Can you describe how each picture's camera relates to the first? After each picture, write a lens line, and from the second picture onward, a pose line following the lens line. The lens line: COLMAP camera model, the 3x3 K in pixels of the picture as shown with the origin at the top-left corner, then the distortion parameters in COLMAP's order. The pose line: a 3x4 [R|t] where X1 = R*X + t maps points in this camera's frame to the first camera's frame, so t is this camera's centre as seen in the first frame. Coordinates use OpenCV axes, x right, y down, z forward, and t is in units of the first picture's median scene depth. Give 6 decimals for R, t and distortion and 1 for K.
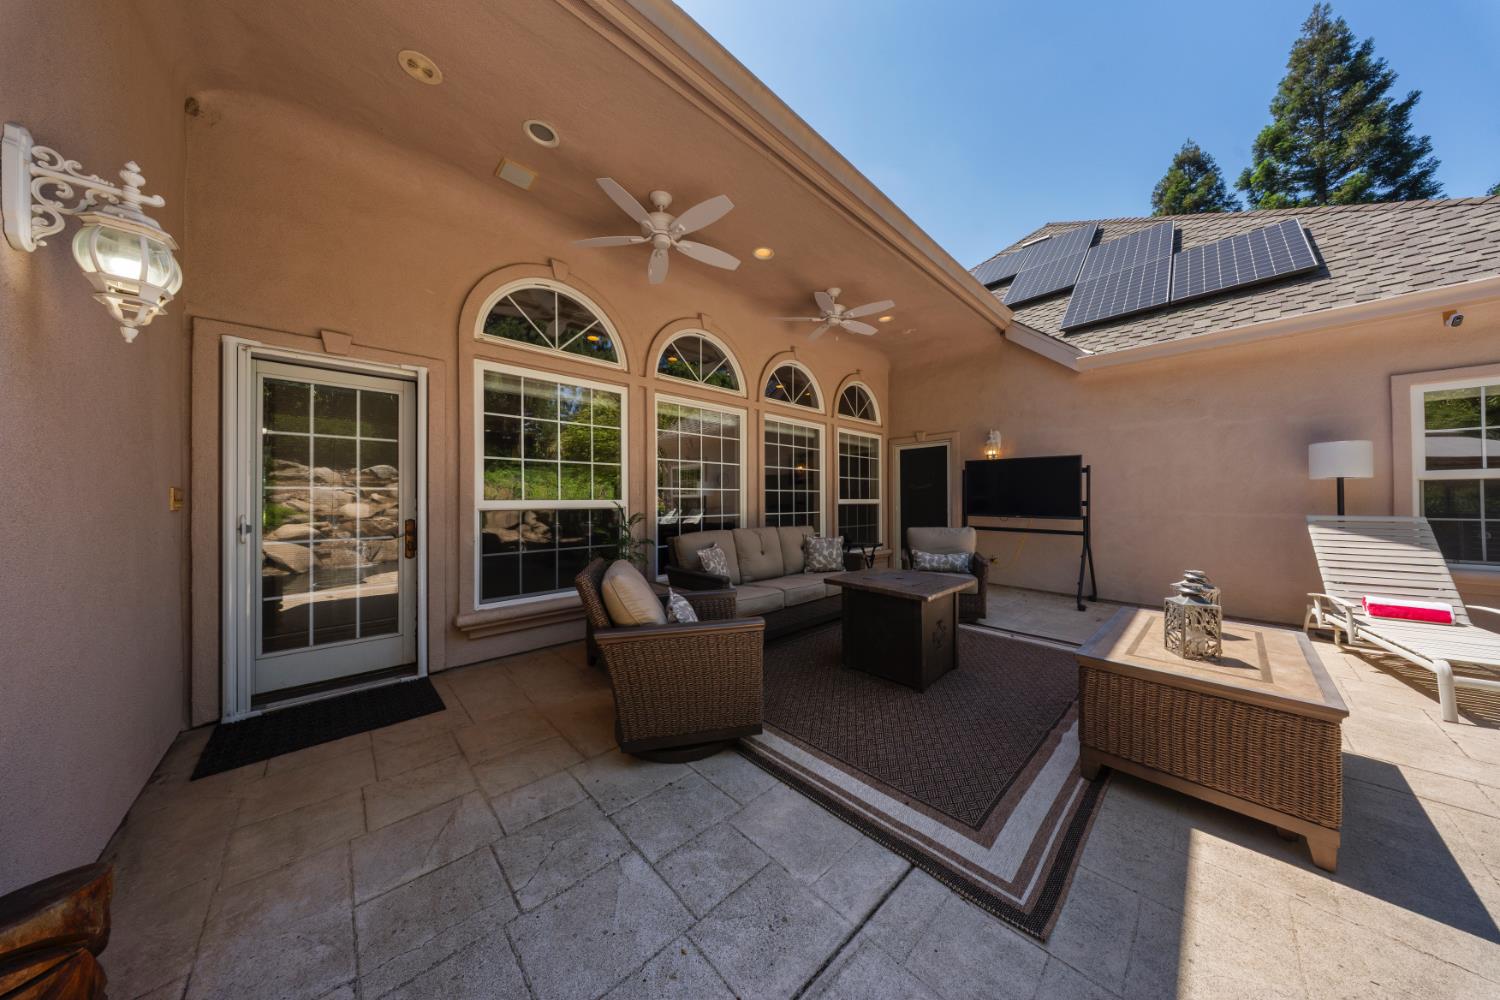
lens RADIAL K [[444.6, 0, 750.0], [0, 444.6, 500.0], [0, 0, 1]] dist [-0.000239, -0.000061]
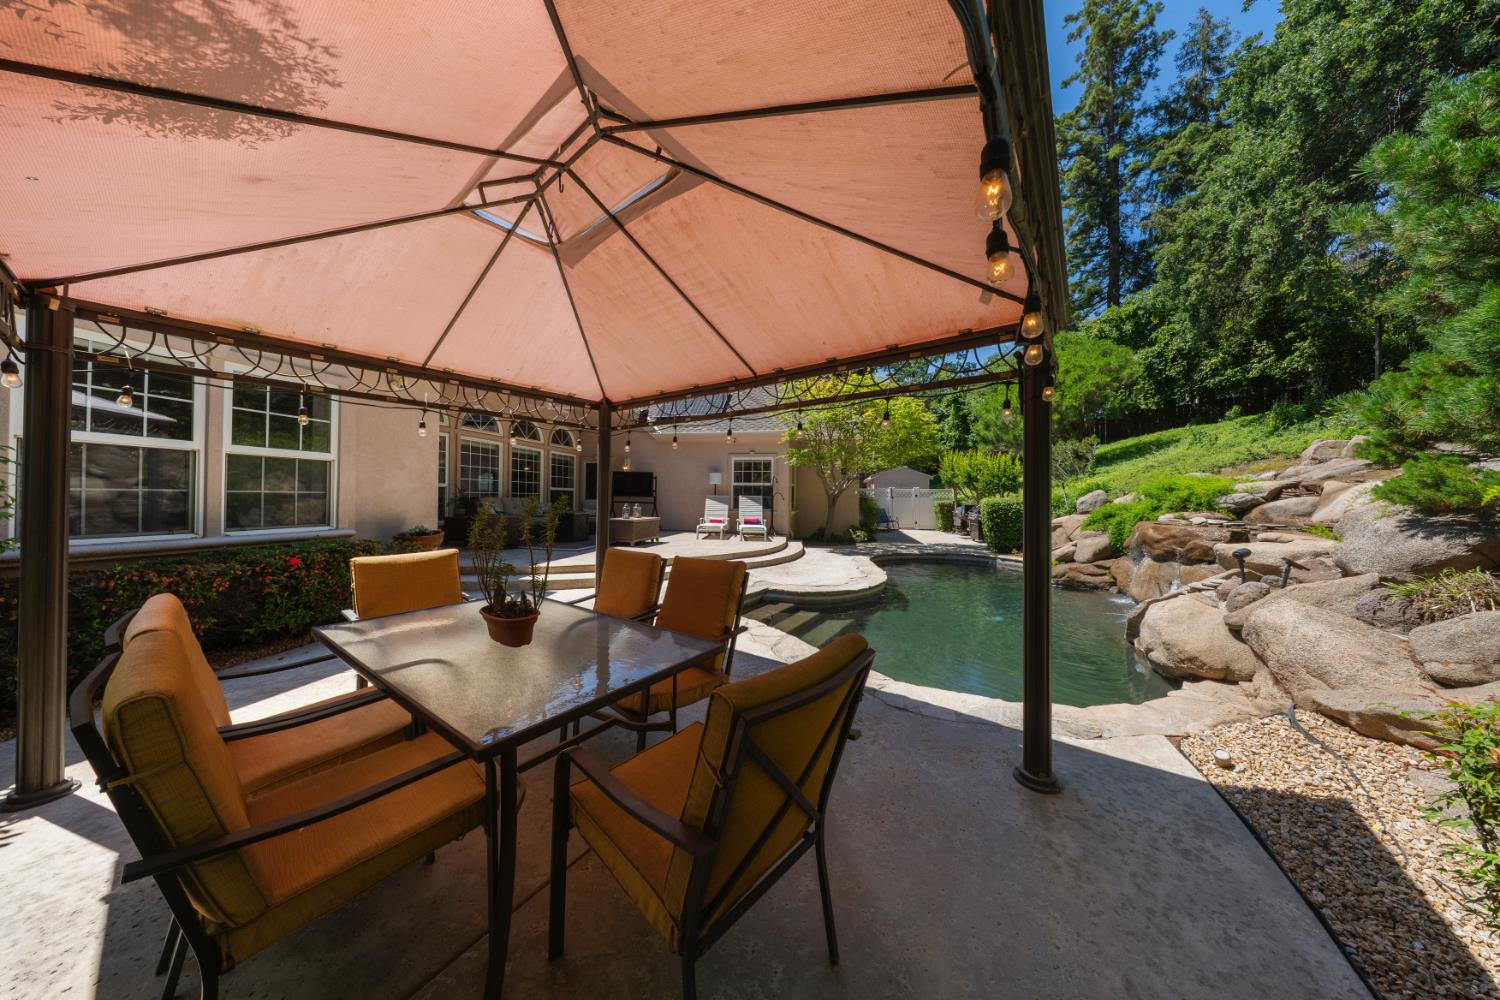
lens RADIAL K [[444.6, 0, 750.0], [0, 444.6, 500.0], [0, 0, 1]] dist [-0.000239, -0.000061]
pose [[0.824504, 0.014105, 0.565680, -0.202353], [-0.017982, 0.999837, 0.001279, 0.039268], [-0.565570, -0.011226, 0.824624, -1.223595]]
